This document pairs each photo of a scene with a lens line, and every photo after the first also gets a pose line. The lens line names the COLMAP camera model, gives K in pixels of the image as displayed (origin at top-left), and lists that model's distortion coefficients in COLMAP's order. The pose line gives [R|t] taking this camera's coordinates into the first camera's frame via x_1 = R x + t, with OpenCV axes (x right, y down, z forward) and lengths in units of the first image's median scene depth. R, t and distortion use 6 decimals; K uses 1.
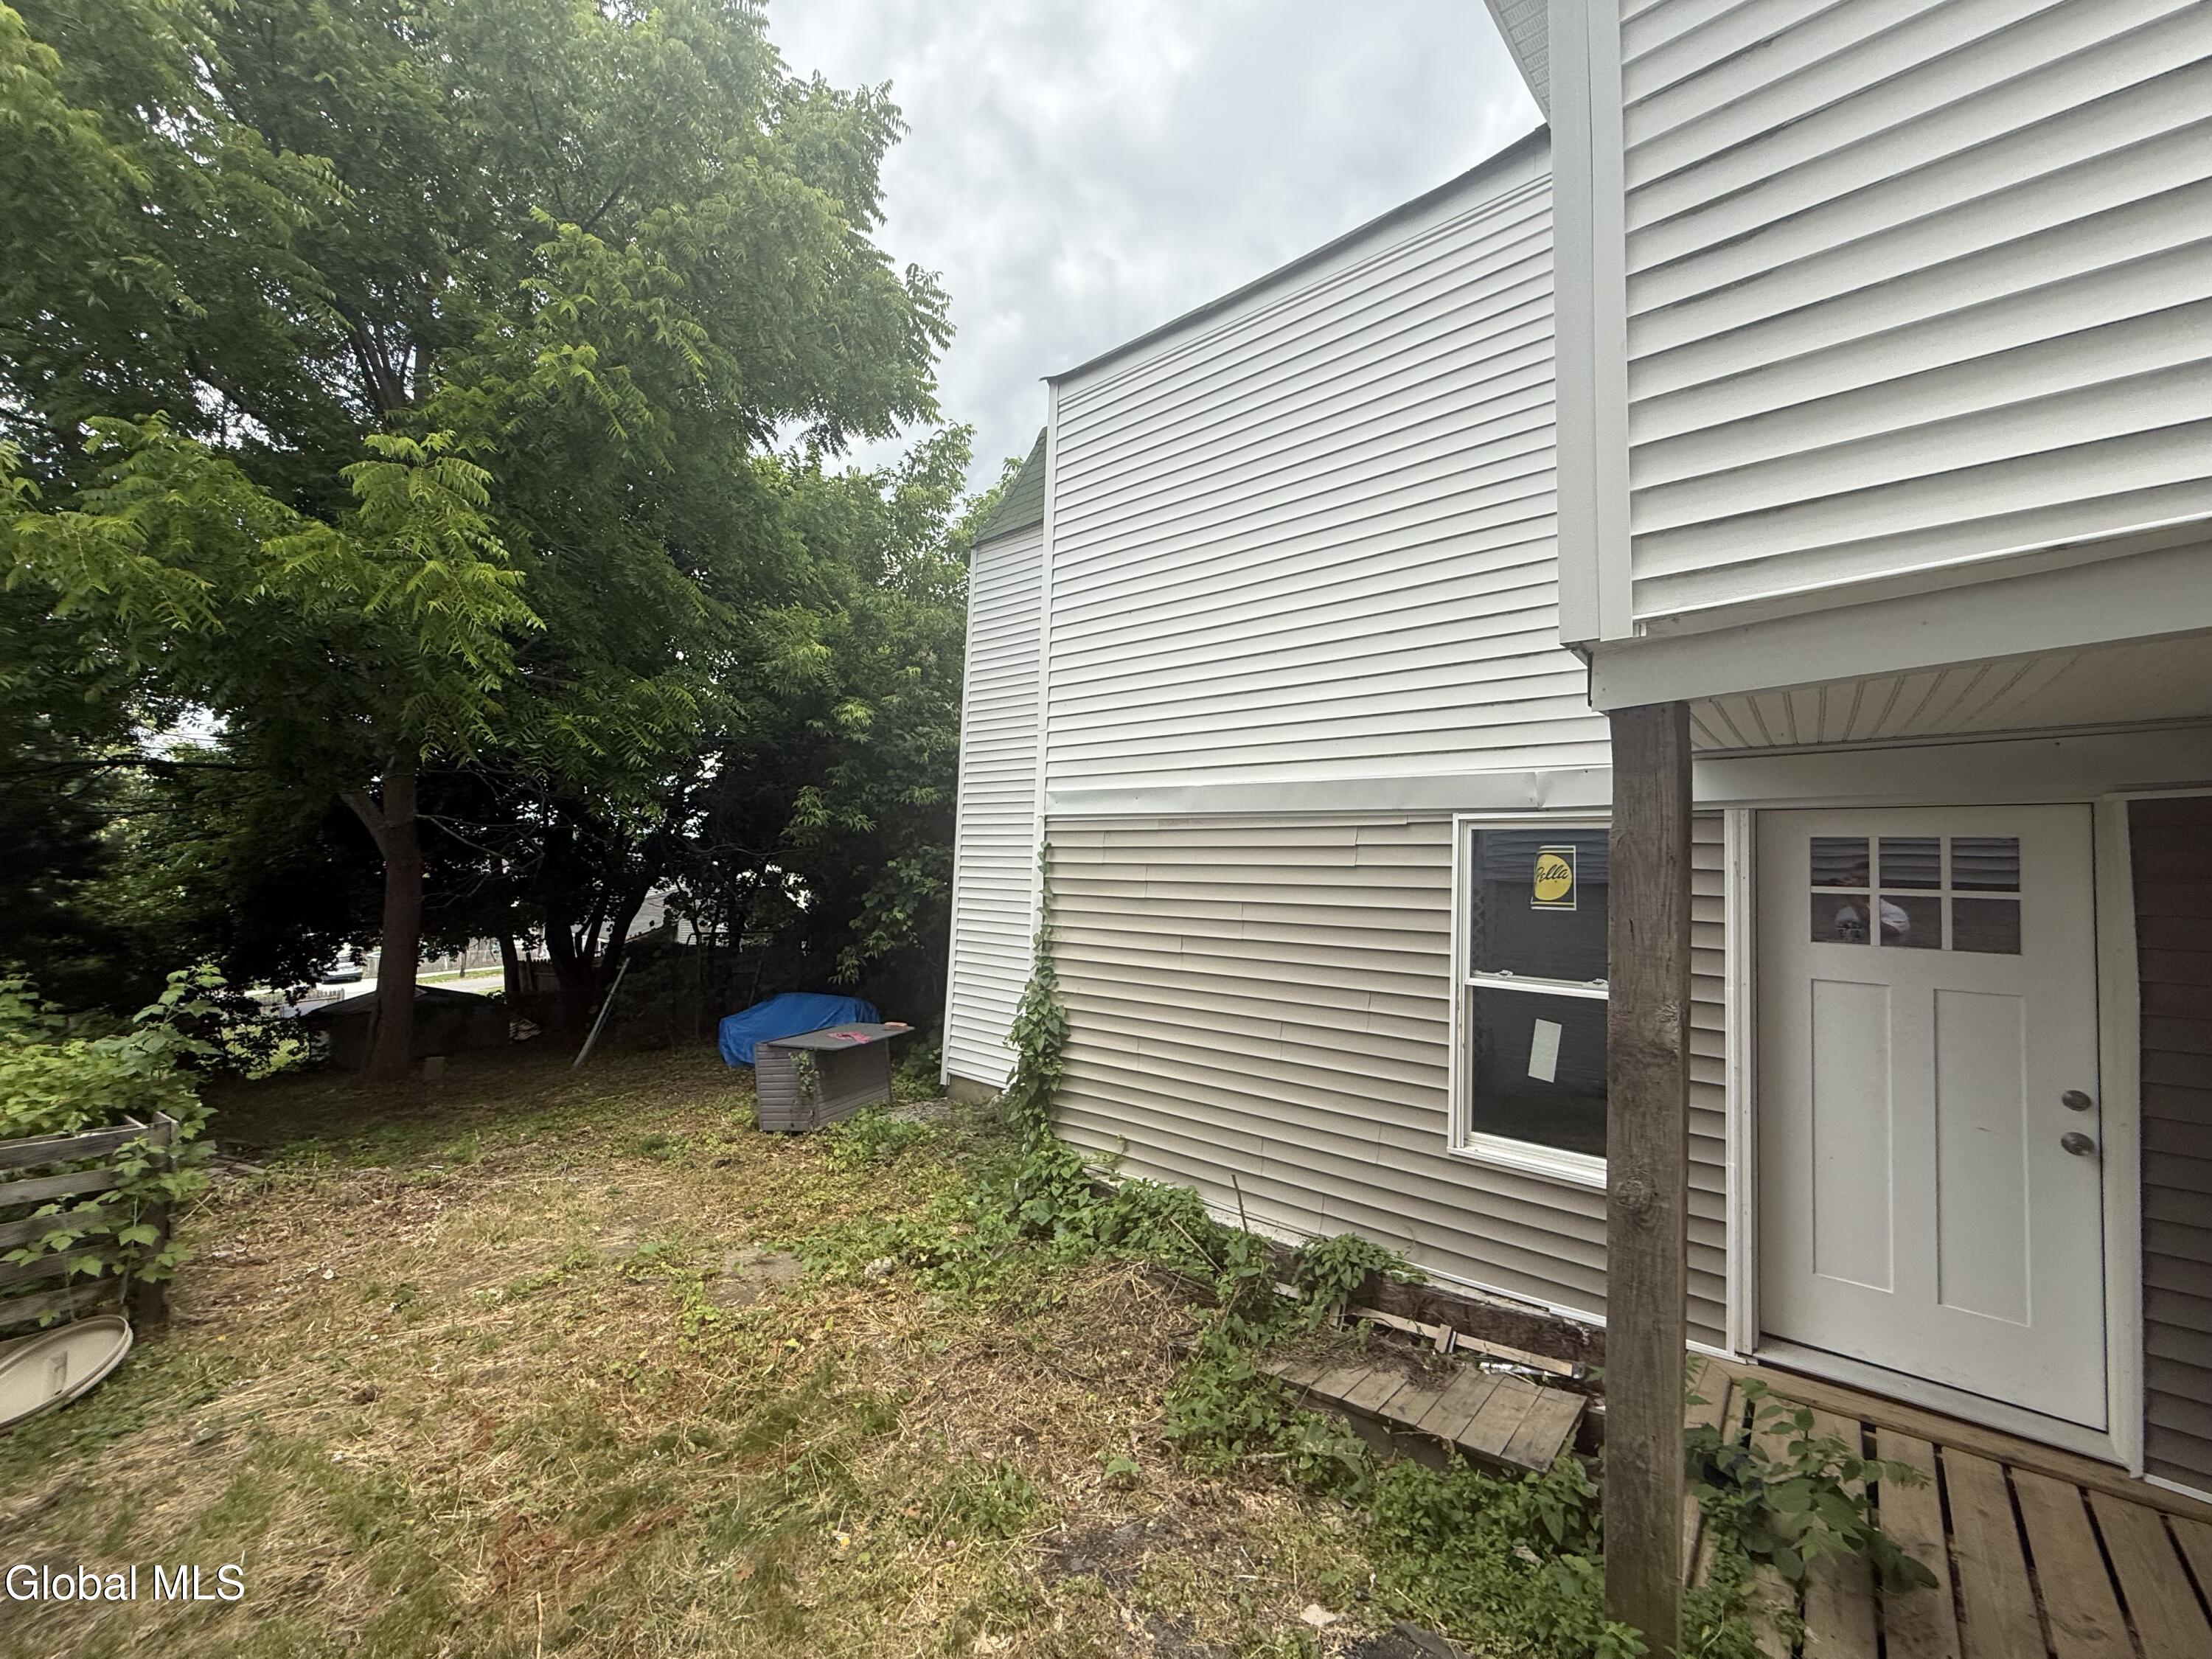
lens RADIAL K [[878.9, 0, 1106.2], [0, 878.9, 822.0], [0, 0, 1]] dist [0.000771, -0.000579]
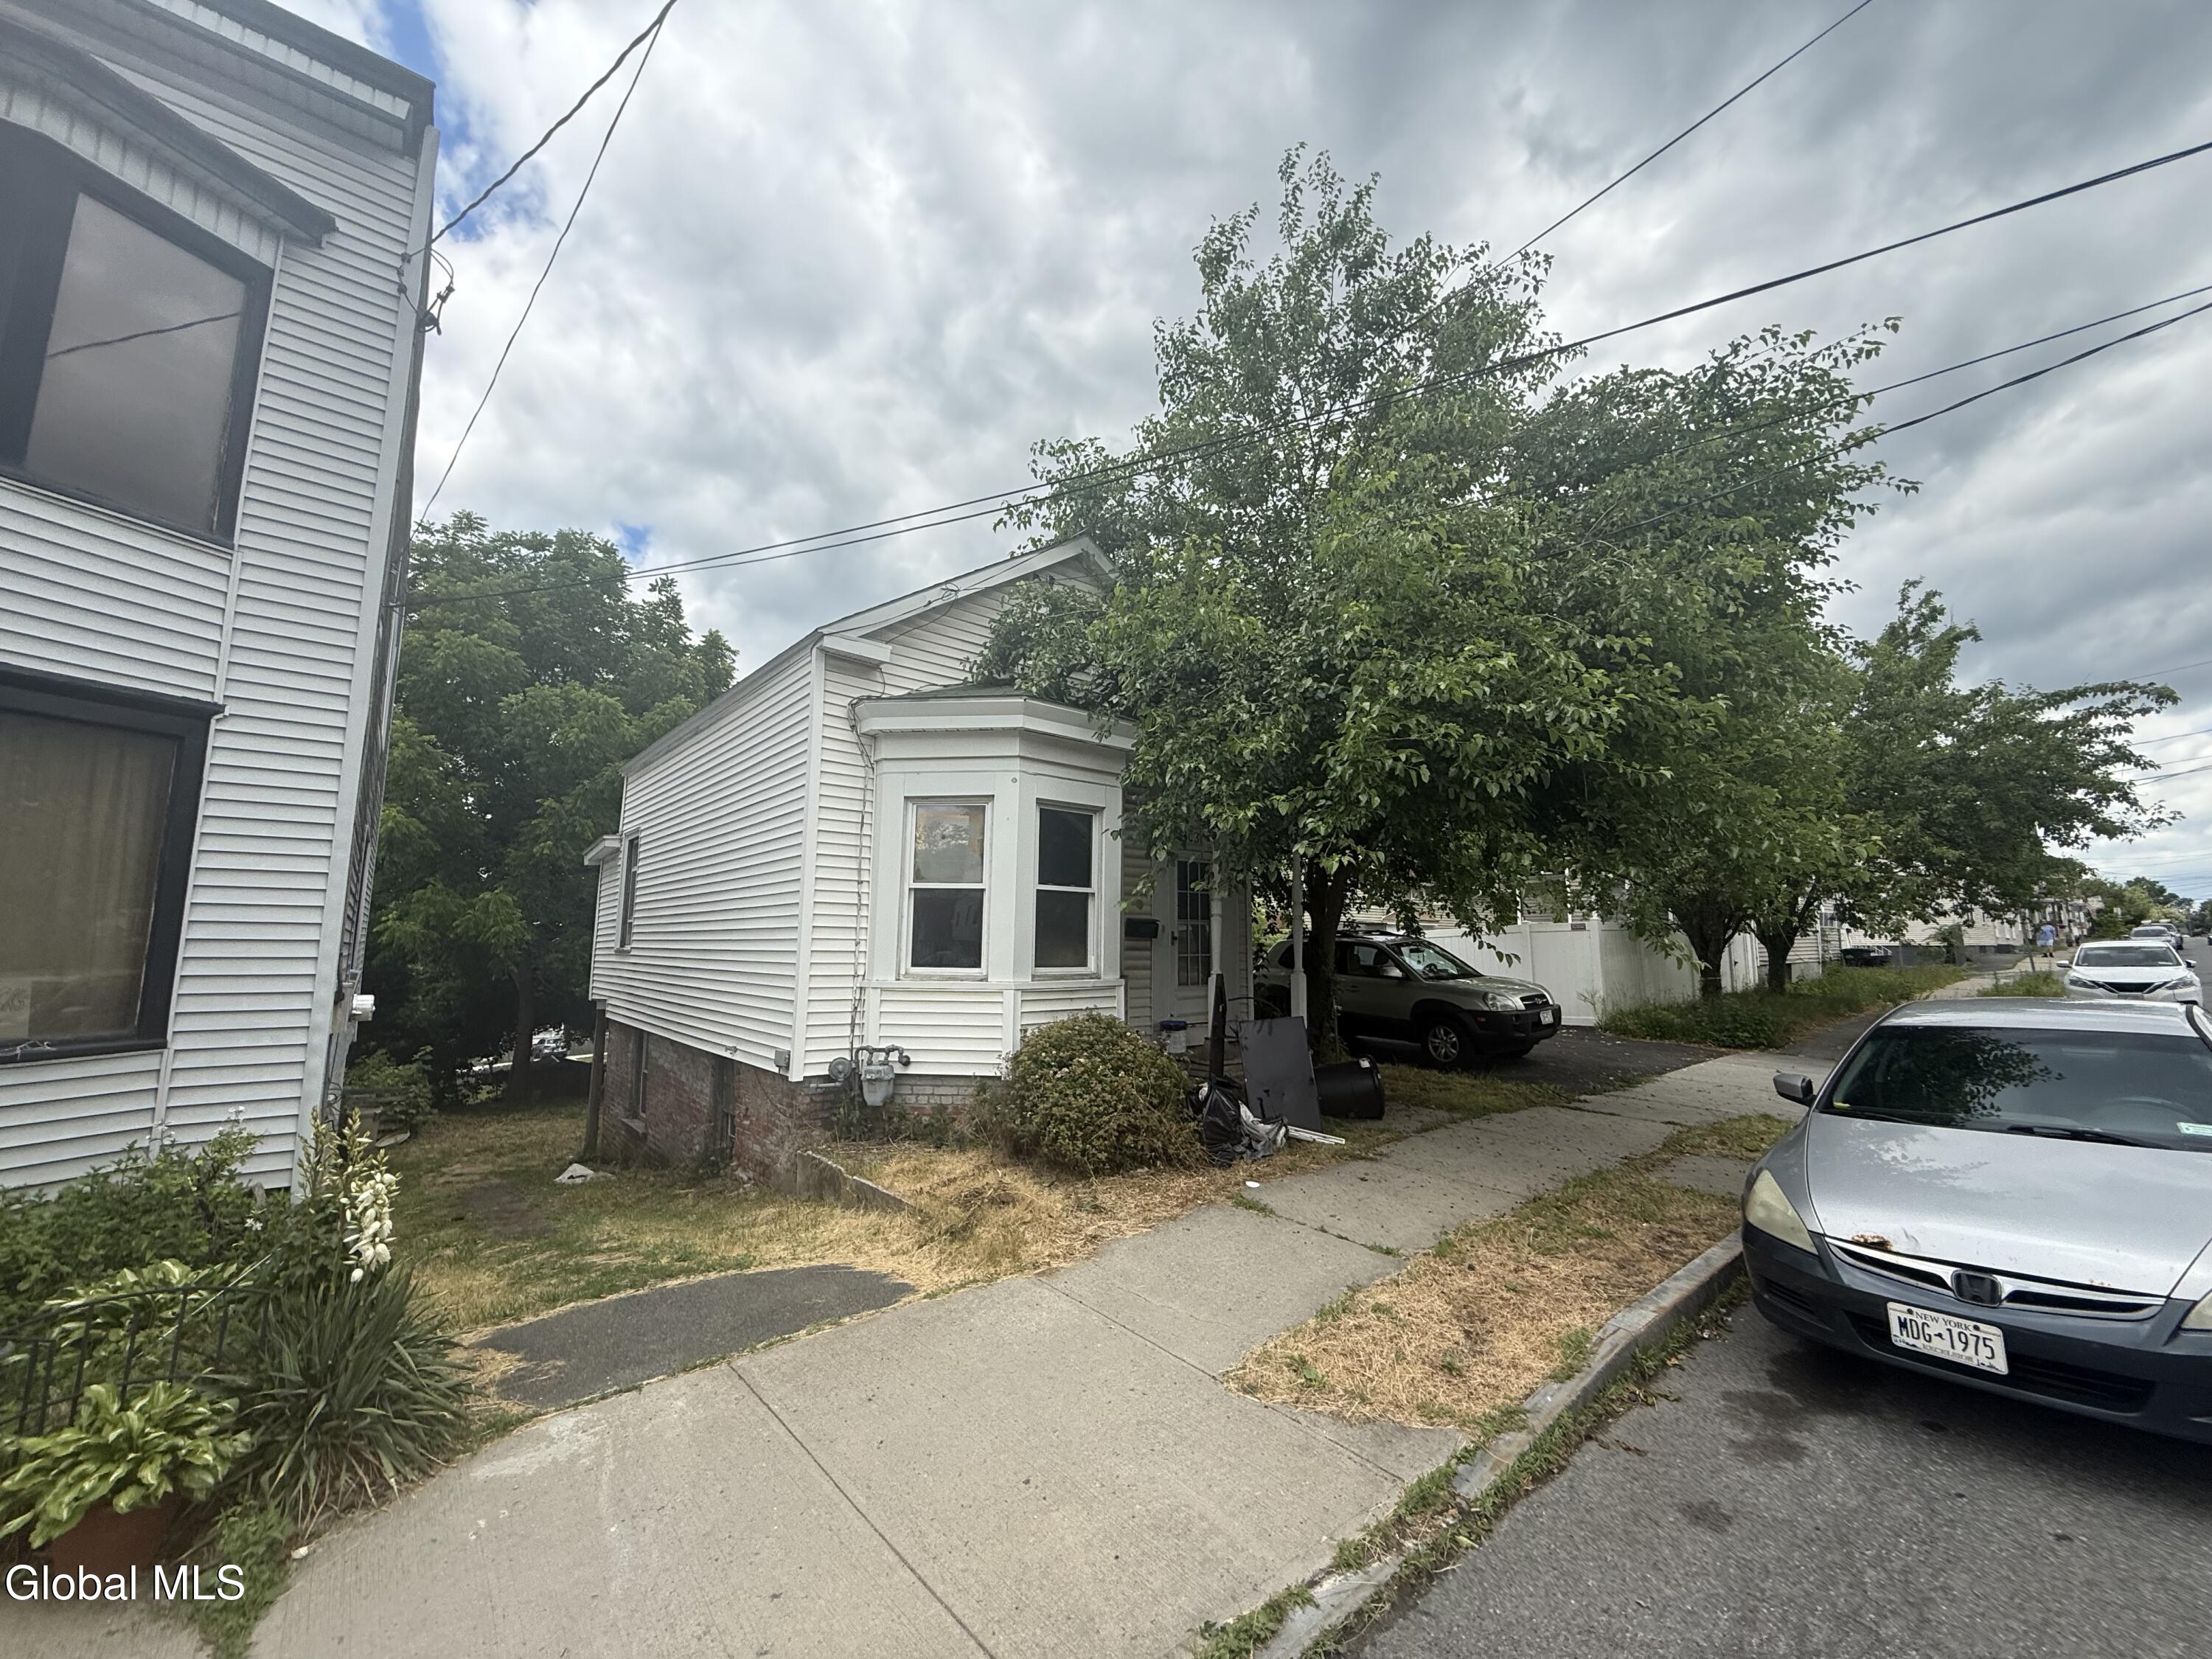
lens RADIAL K [[878.9, 0, 1105.8], [0, 878.9, 832.2], [0, 0, 1]] dist [0.000771, -0.000579]
pose [[0.982646, -0.032711, -0.182586, 1.502799], [0.016708, 0.995936, -0.088505, -0.215812], [0.184739, 0.083919, 0.979198, -1.322682]]
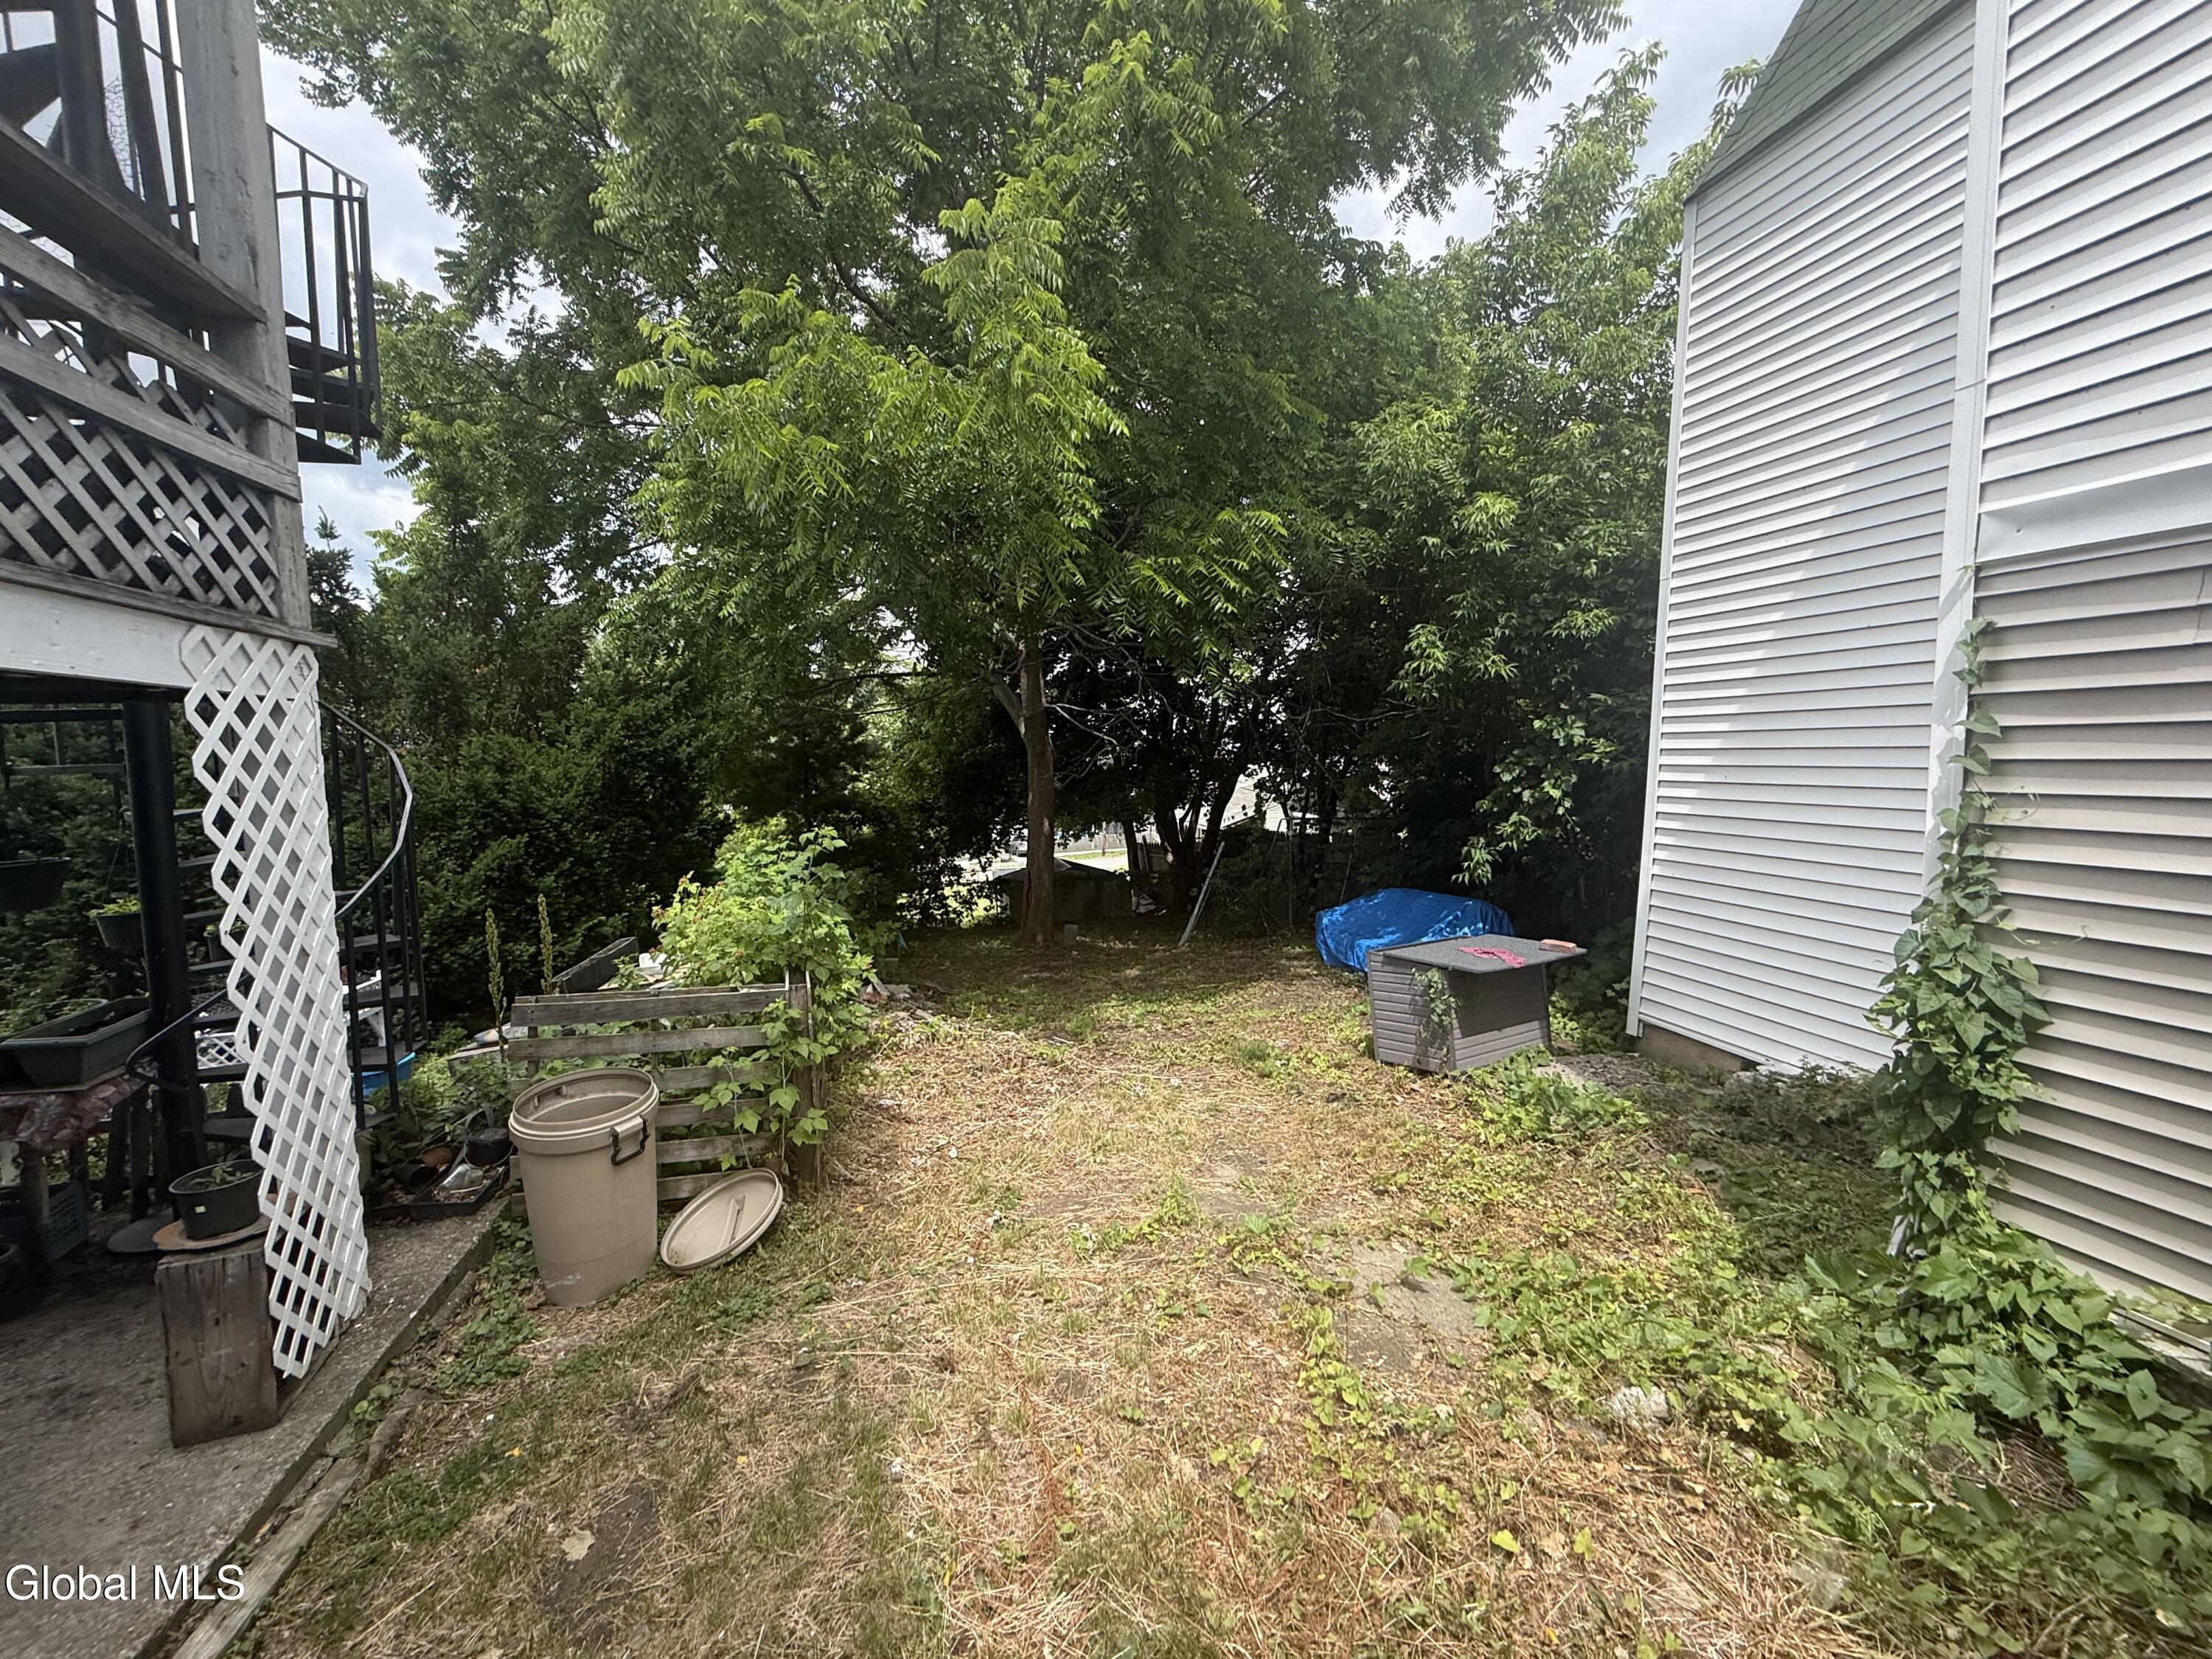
lens RADIAL K [[878.9, 0, 1112.8], [0, 878.9, 831.5], [0, 0, 1]] dist [0.000771, -0.000579]
pose [[0.812678, 0.025109, -0.582172, -0.127673], [0.050561, 0.992265, 0.113376, 0.044410], [0.580516, -0.121574, 0.805122, 0.243784]]
